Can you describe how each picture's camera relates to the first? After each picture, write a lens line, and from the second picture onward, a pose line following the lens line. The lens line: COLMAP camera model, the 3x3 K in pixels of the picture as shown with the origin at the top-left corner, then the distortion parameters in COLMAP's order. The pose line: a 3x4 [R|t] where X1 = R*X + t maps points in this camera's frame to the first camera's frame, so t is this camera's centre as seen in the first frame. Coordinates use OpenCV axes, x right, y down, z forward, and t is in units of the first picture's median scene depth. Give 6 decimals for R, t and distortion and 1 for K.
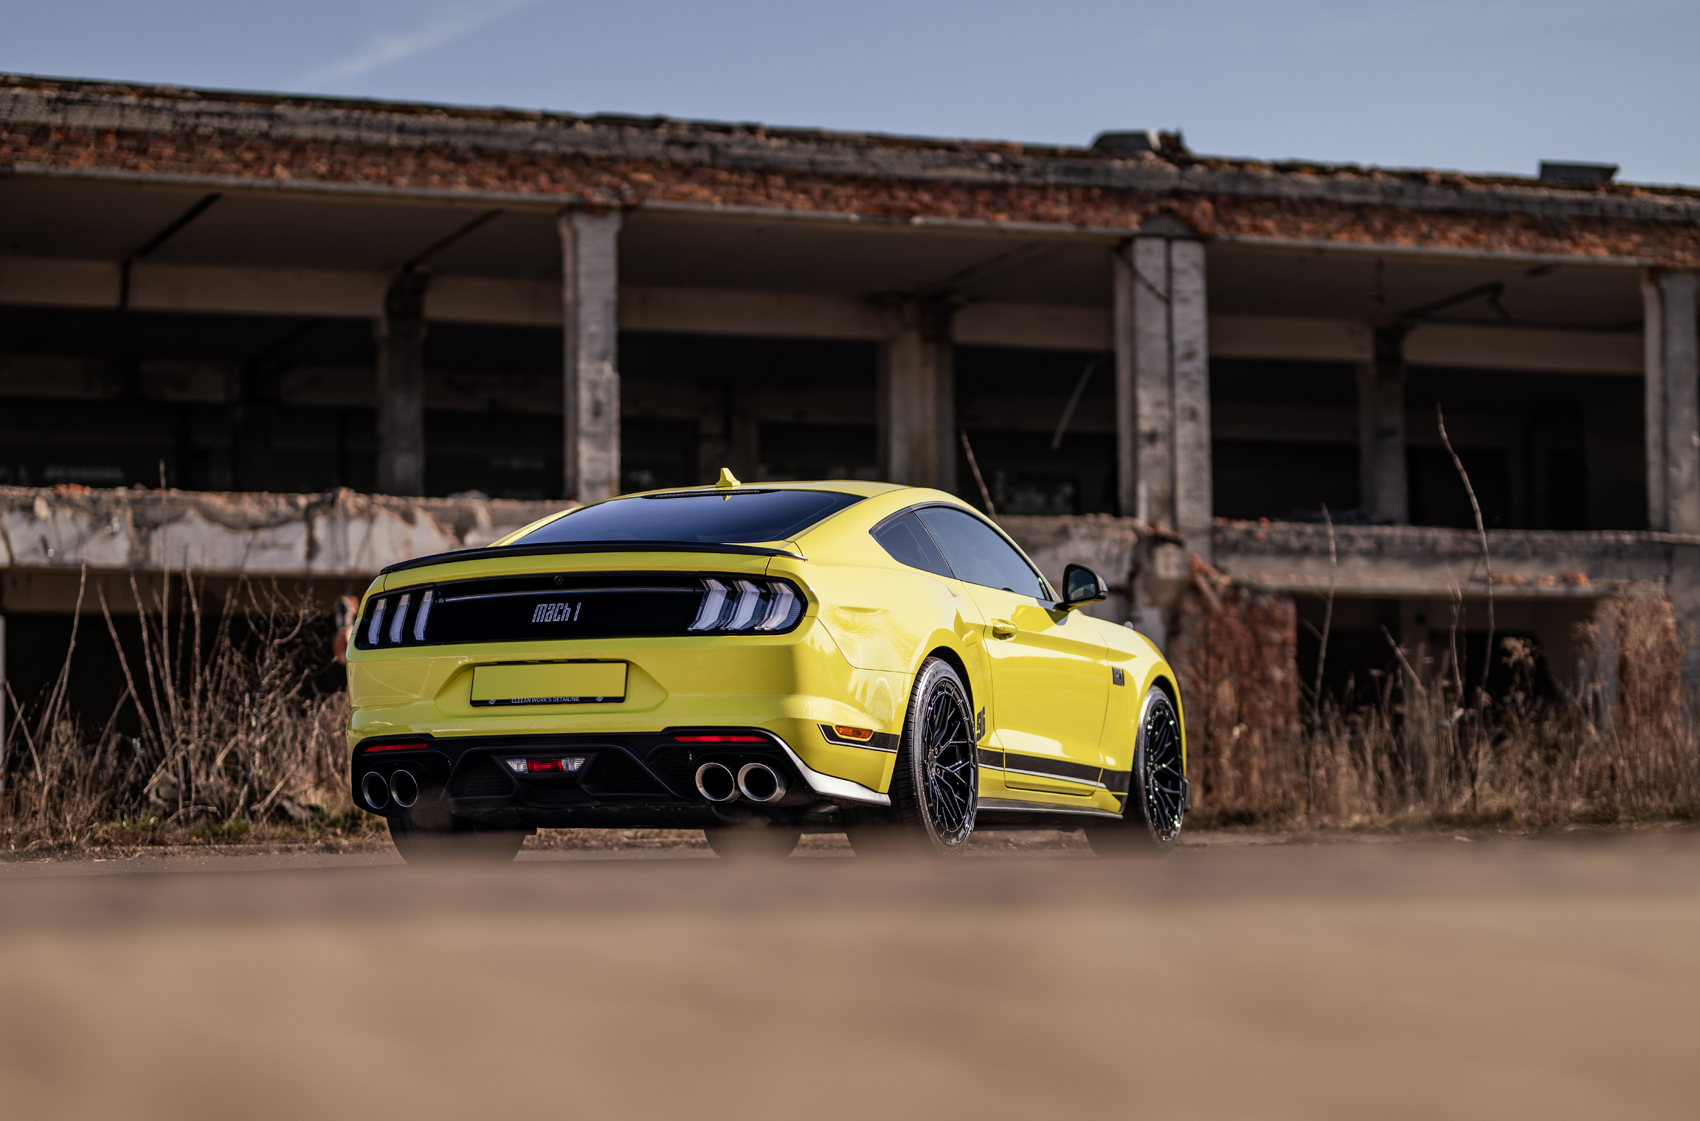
lens RADIAL K [[4304.5, 0, 850.0], [0, 4304.5, 560.5], [0, 0, 1]] dist [-0.061953, 0.085740]
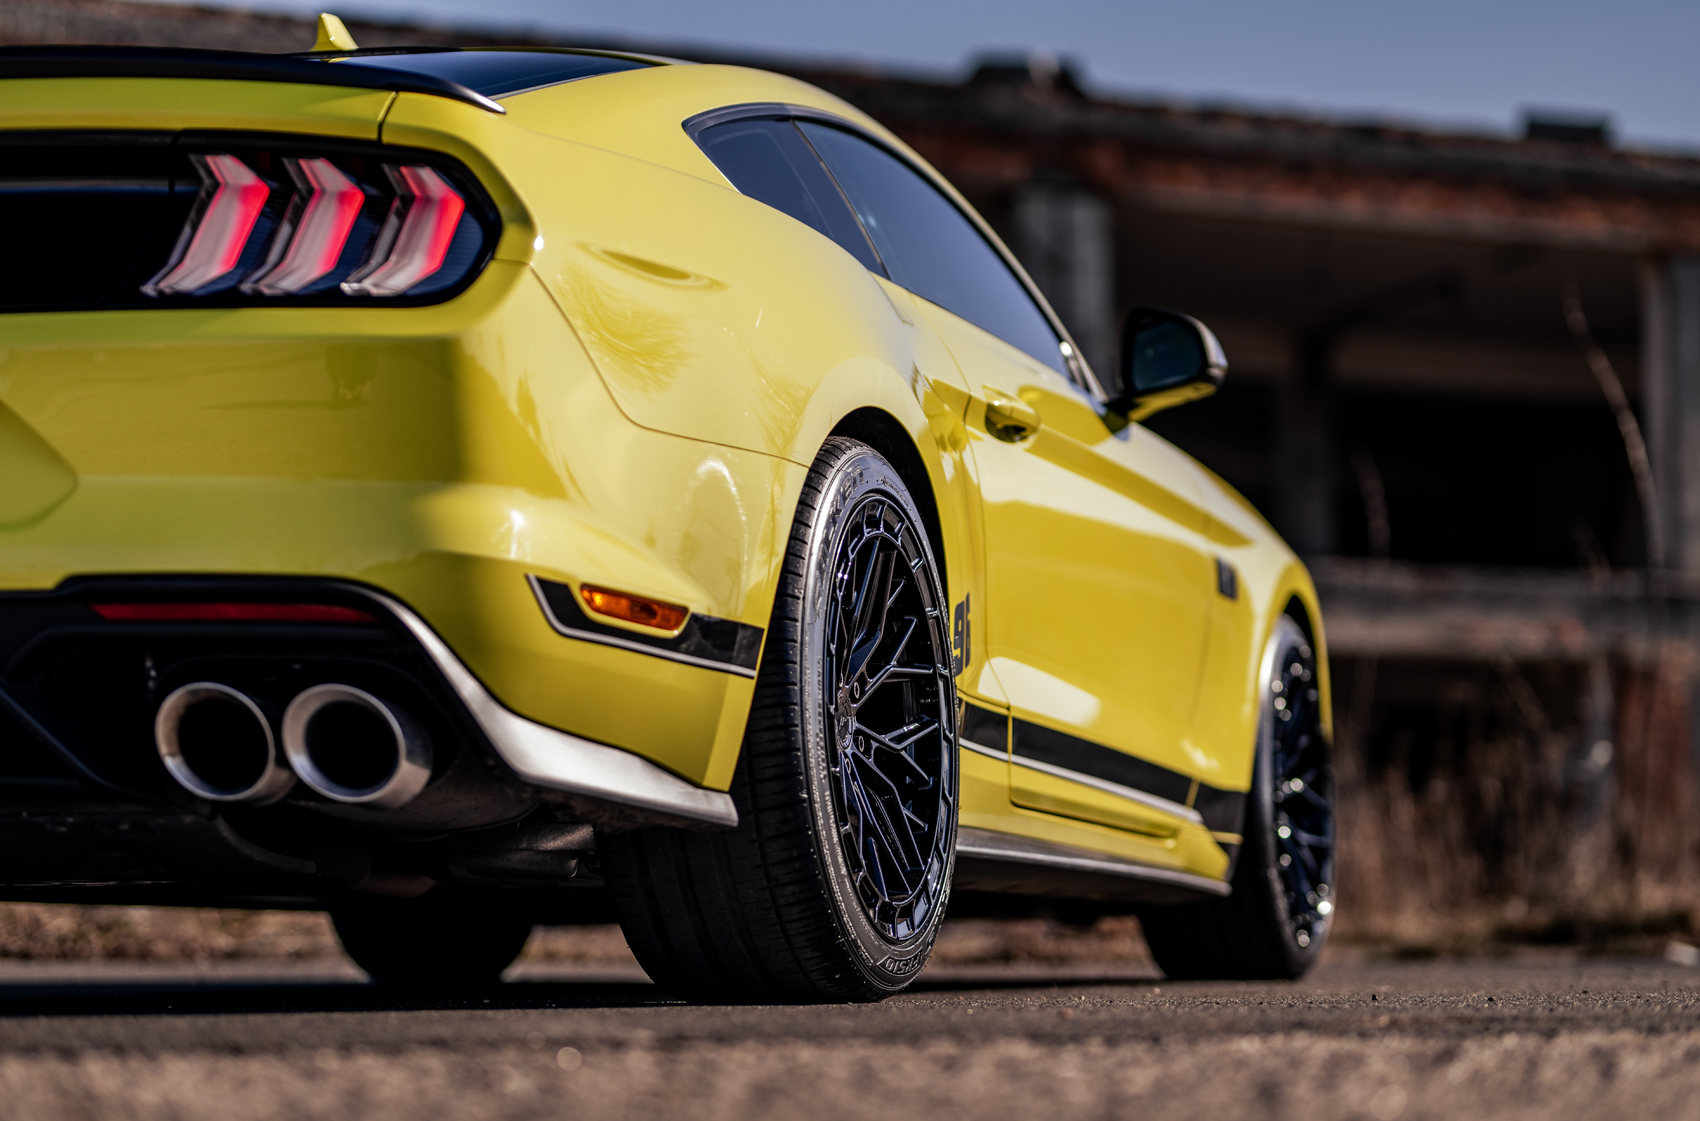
lens RADIAL K [[4304.5, 0, 850.0], [0, 4304.5, 560.5], [0, 0, 1]] dist [-0.061953, 0.085740]
pose [[0.998968, 0.009045, 0.044501, 0.002715], [-0.007768, 0.999556, -0.028778, 0.044287], [-0.044741, 0.028402, 0.998595, 0.631893]]
